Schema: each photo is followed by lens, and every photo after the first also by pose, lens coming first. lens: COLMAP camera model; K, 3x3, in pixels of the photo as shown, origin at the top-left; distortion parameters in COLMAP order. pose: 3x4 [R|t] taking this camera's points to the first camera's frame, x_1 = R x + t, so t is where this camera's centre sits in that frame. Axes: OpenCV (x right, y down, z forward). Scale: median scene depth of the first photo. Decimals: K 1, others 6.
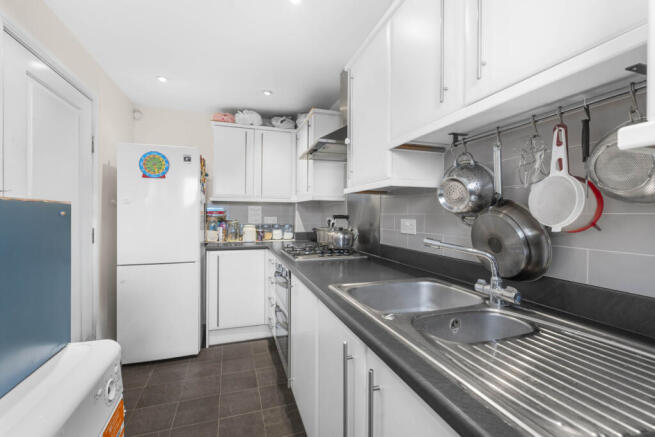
lens RADIAL K [[290.6, 0, 327.8], [0, 290.6, 216.8], [0, 0, 1]] dist [-0.000438, 0.000014]
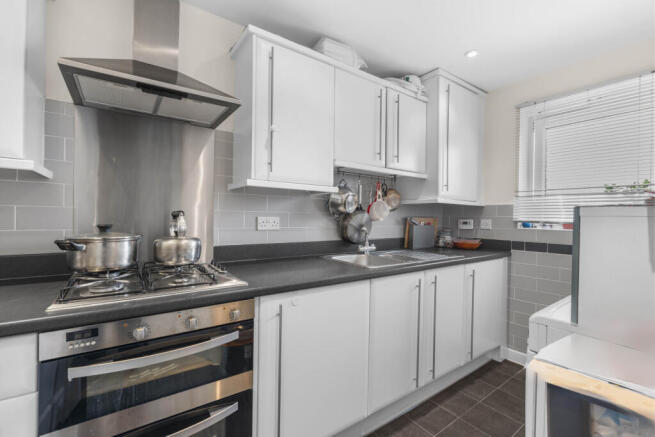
lens RADIAL K [[290.6, 0, 327.8], [0, 290.6, 216.8], [0, 0, 1]] dist [-0.000438, 0.000014]
pose [[-0.290770, -0.010494, 0.956735, -0.842026], [-0.010703, 0.999913, 0.007715, -0.003129], [-0.956733, -0.007997, -0.290857, 1.098589]]
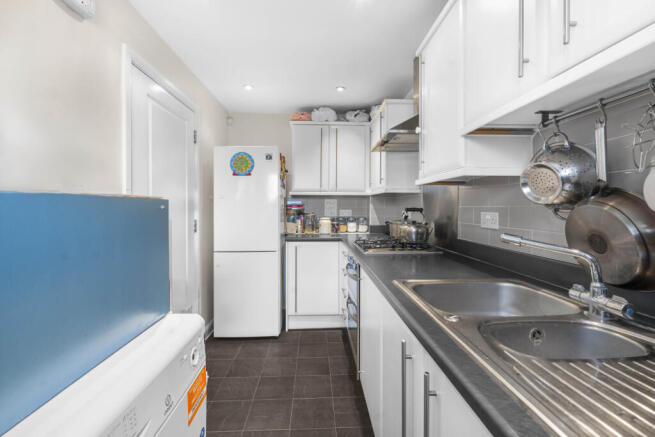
lens RADIAL K [[290.3, 0, 327.3], [0, 290.3, 209.8], [0, 0, 1]] dist [-0.001143, -0.000039]
pose [[0.962053, -0.002039, -0.272854, 0.040589], [0.002064, 0.999998, -0.000195, 0.000295], [0.272854, -0.000375, 0.962055, 0.005492]]
